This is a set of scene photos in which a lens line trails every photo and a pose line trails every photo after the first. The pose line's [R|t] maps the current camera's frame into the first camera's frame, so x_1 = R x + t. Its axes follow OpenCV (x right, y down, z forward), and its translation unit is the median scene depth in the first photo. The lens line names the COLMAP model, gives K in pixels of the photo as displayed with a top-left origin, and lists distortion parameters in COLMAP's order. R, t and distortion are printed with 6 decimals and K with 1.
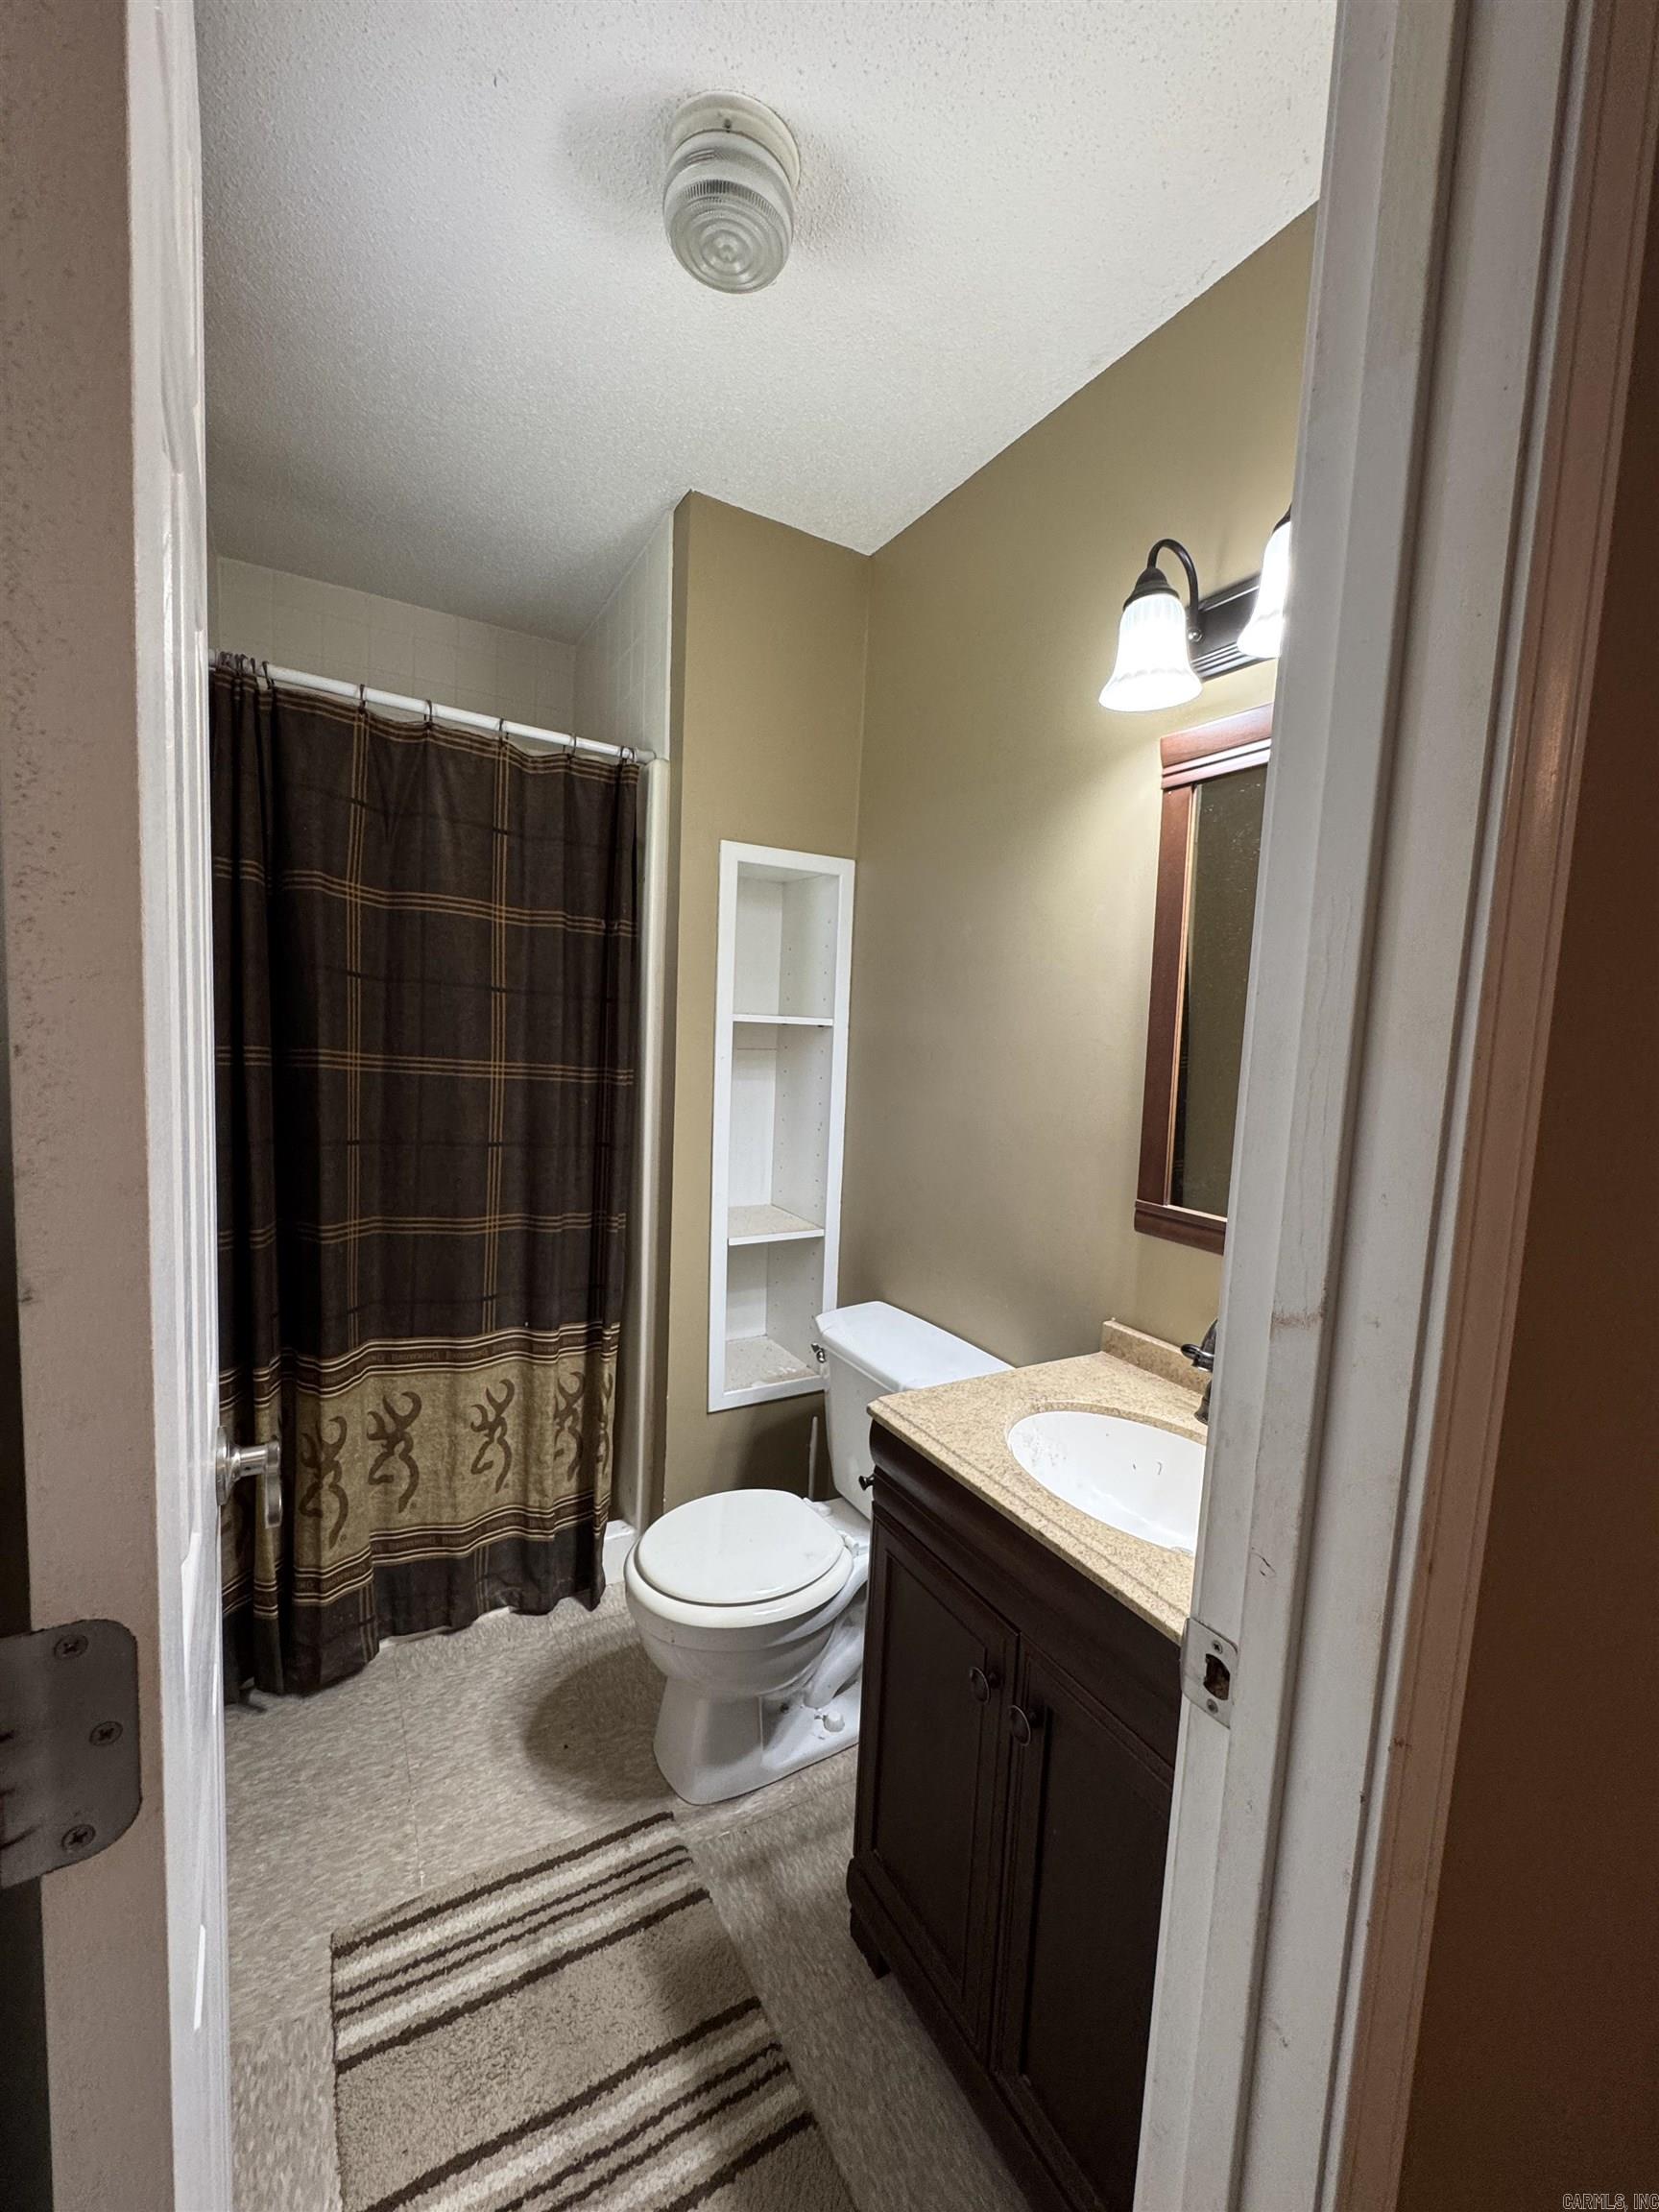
lens RADIAL K [[882.3, 0, 829.5], [0, 882.3, 1106.0], [0, 0, 1]] dist [-0.006265, 0.000386]
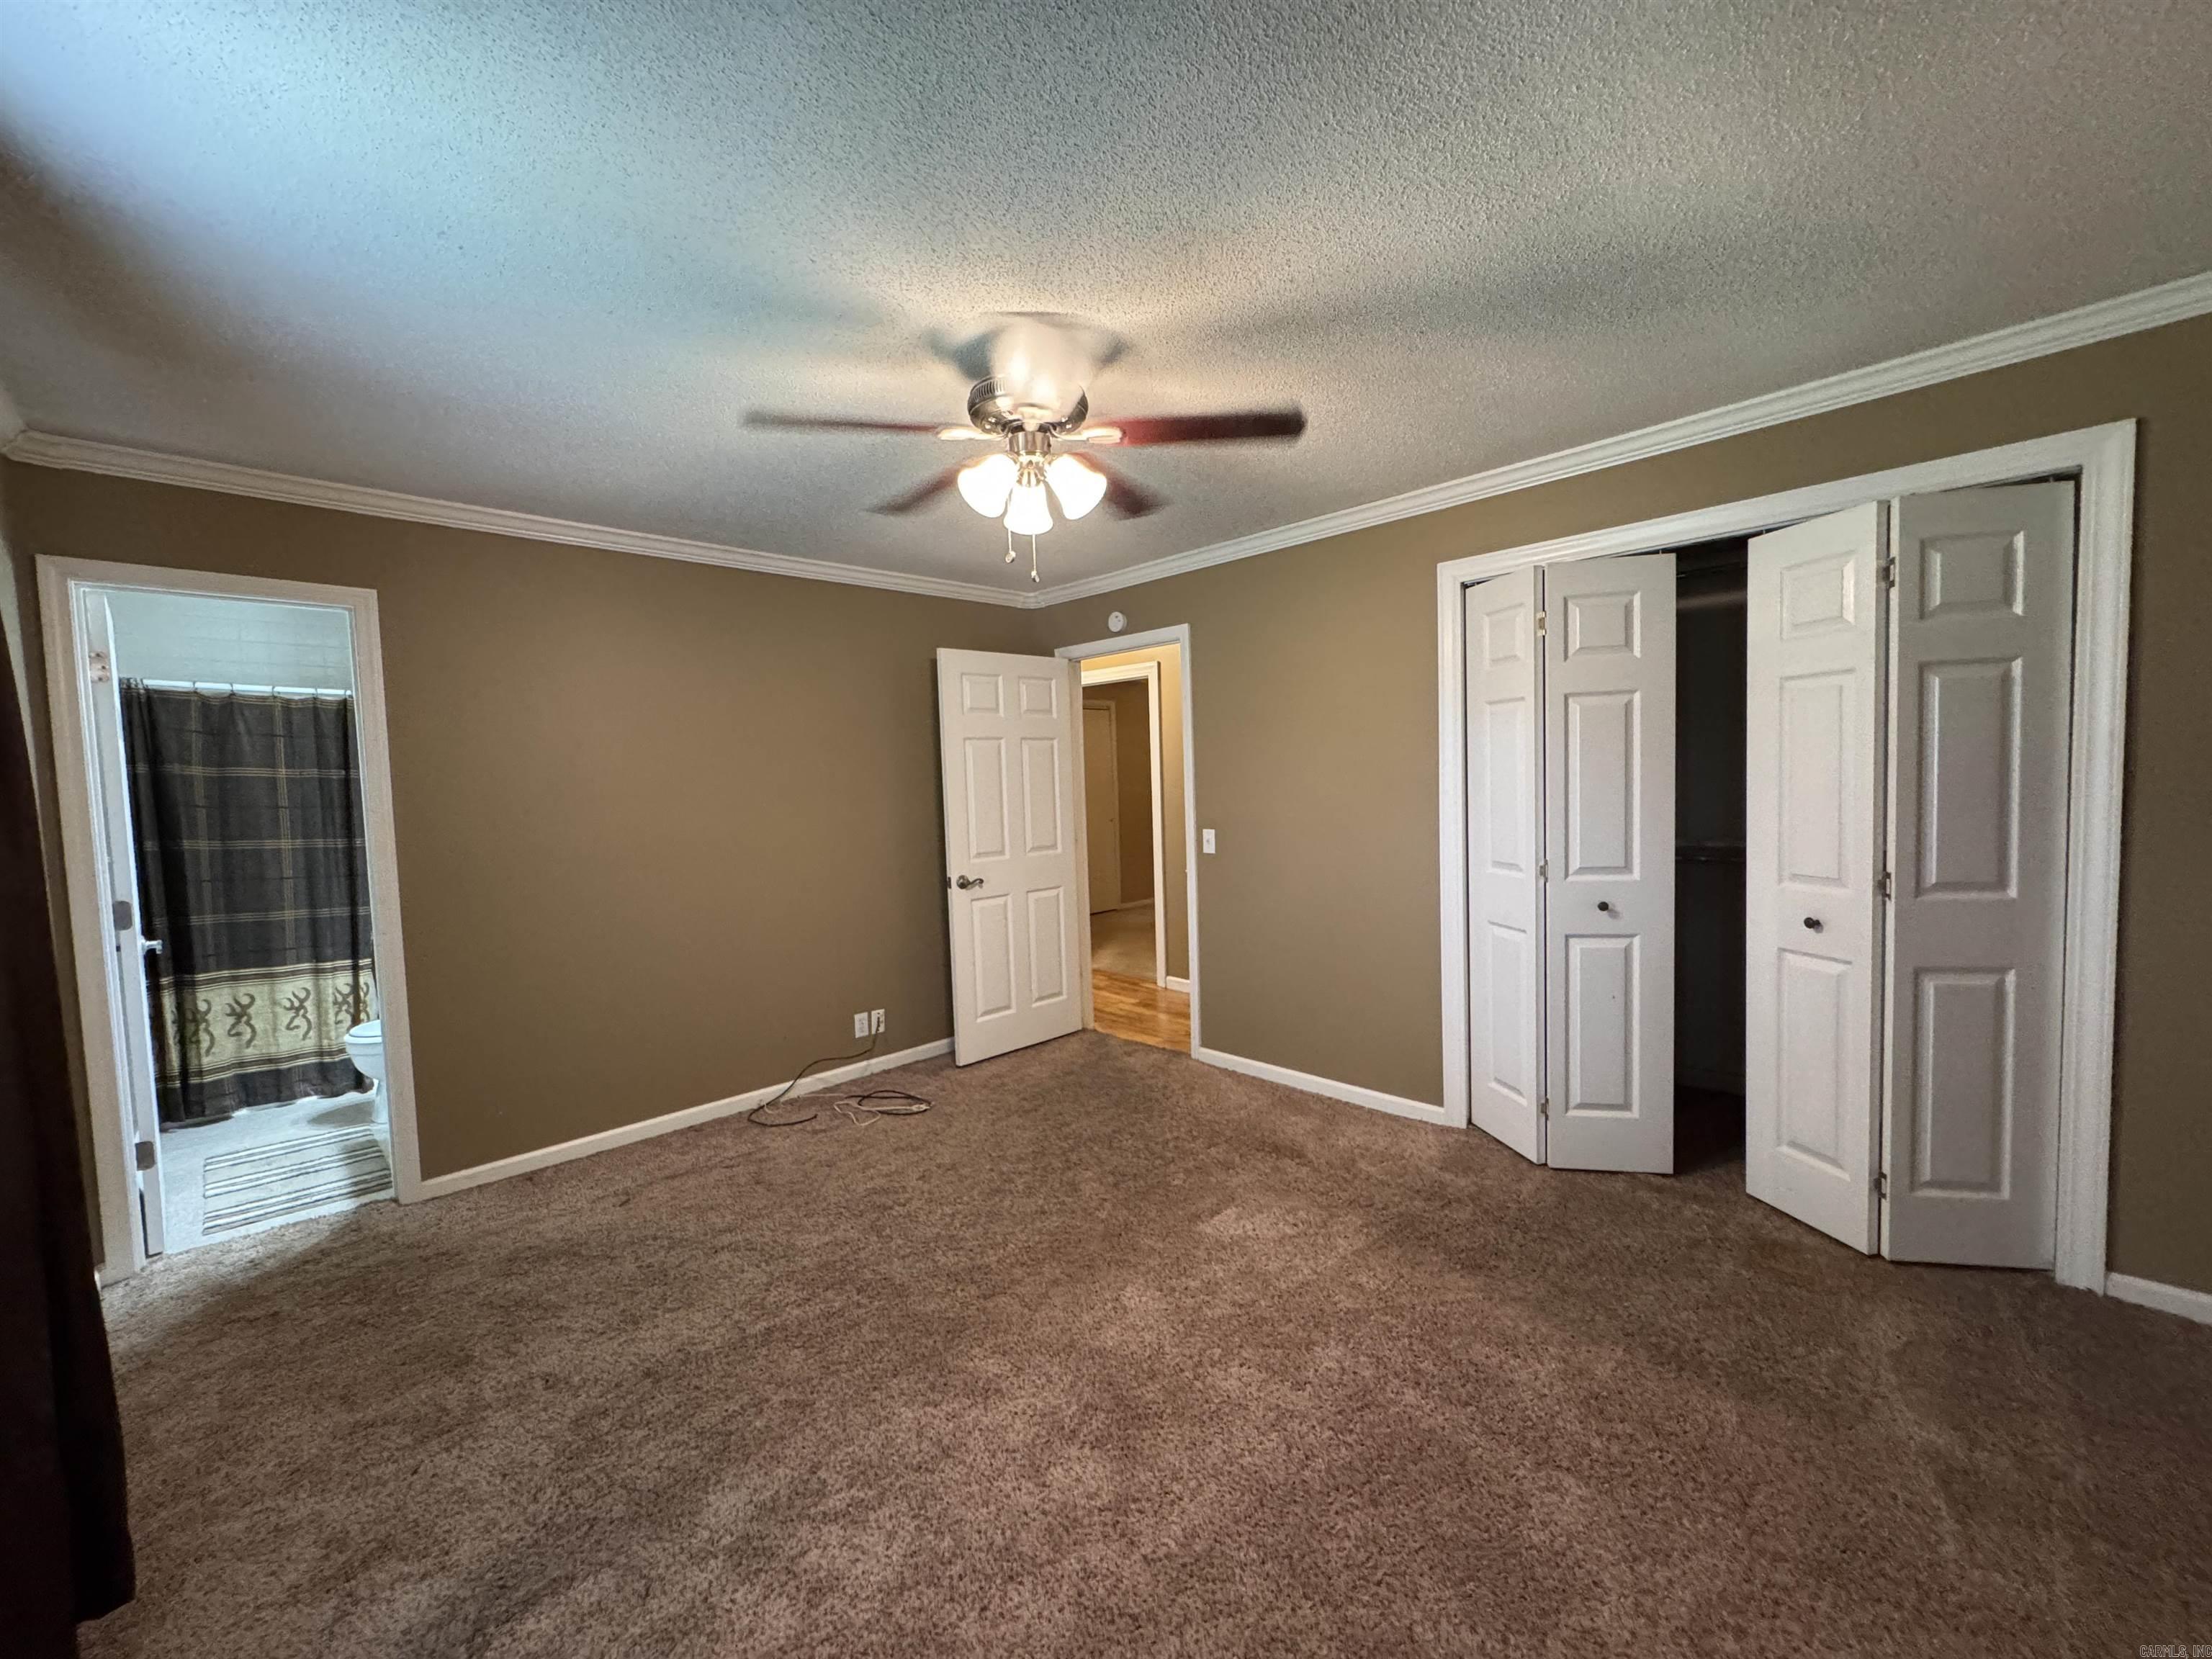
lens RADIAL K [[882.3, 0, 1103.5], [0, 882.3, 830.7], [0, 0, 1]] dist [-0.006265, 0.000386]
pose [[0.966184, -0.092035, 0.240868, 1.092750], [0.100210, 0.994726, -0.021884, 0.182703], [-0.237583, 0.045281, 0.970311, -1.643756]]
